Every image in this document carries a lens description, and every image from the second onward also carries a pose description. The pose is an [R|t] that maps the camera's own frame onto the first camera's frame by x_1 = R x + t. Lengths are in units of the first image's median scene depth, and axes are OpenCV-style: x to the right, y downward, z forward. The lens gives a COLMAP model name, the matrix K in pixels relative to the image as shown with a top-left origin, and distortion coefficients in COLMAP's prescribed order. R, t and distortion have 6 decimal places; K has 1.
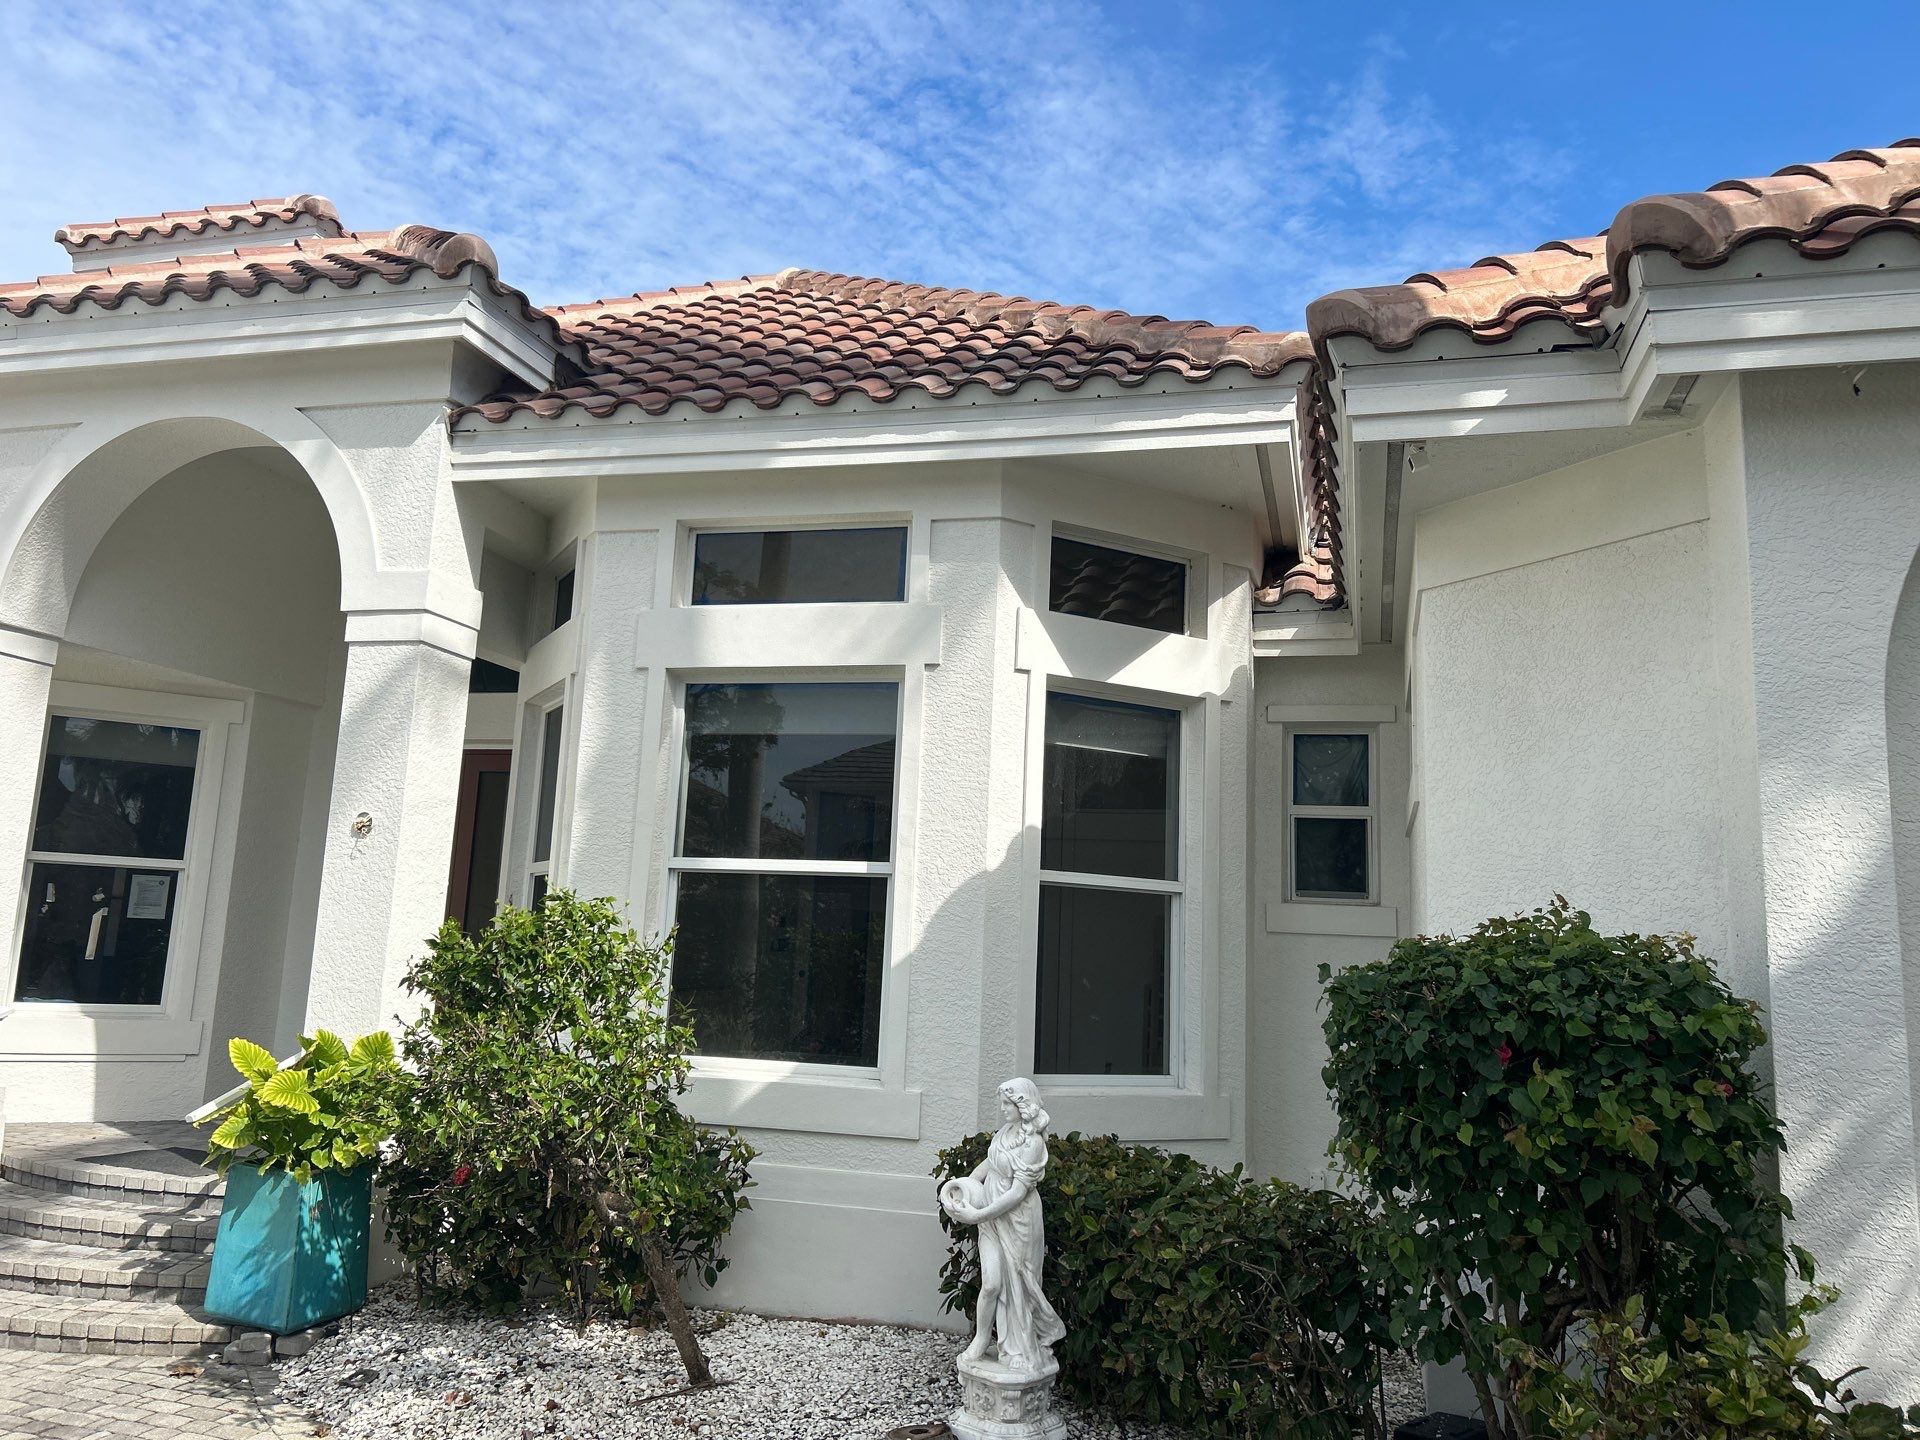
lens RADIAL K [[1433.7, 0, 955.6], [0, 1433.7, 723.9], [0, 0, 1]] dist [0.041230, -0.042263]
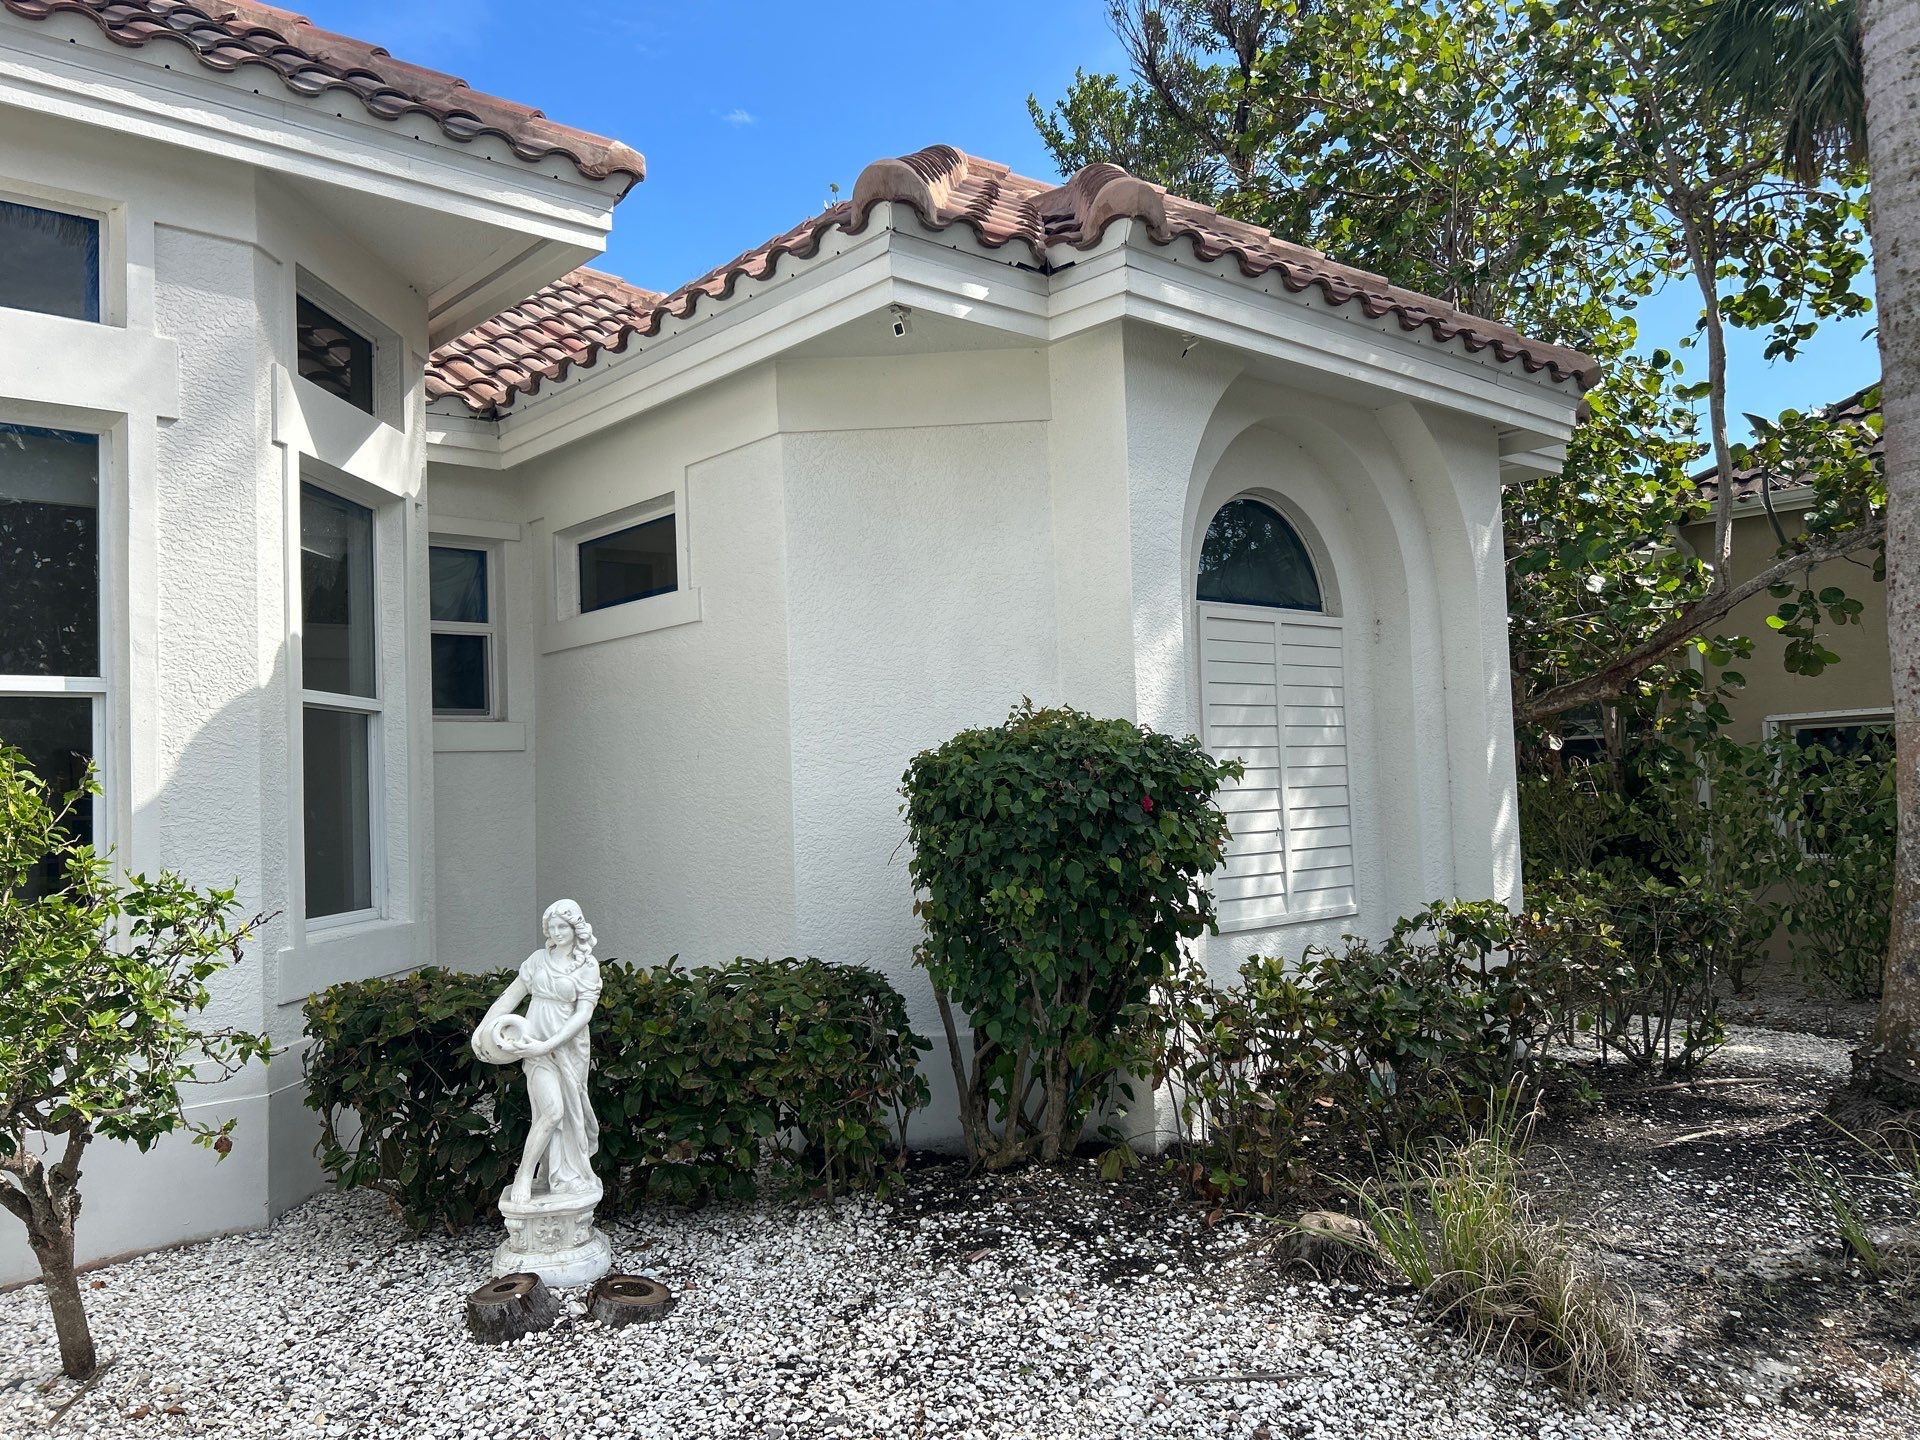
lens RADIAL K [[1433.7, 0, 946.6], [0, 1433.7, 749.3], [0, 0, 1]] dist [0.041230, -0.042263]
pose [[0.528221, -0.042199, 0.848058, -0.460022], [-0.073281, 0.992772, 0.095044, 0.029577], [-0.845939, -0.112350, 0.521311, 0.227873]]
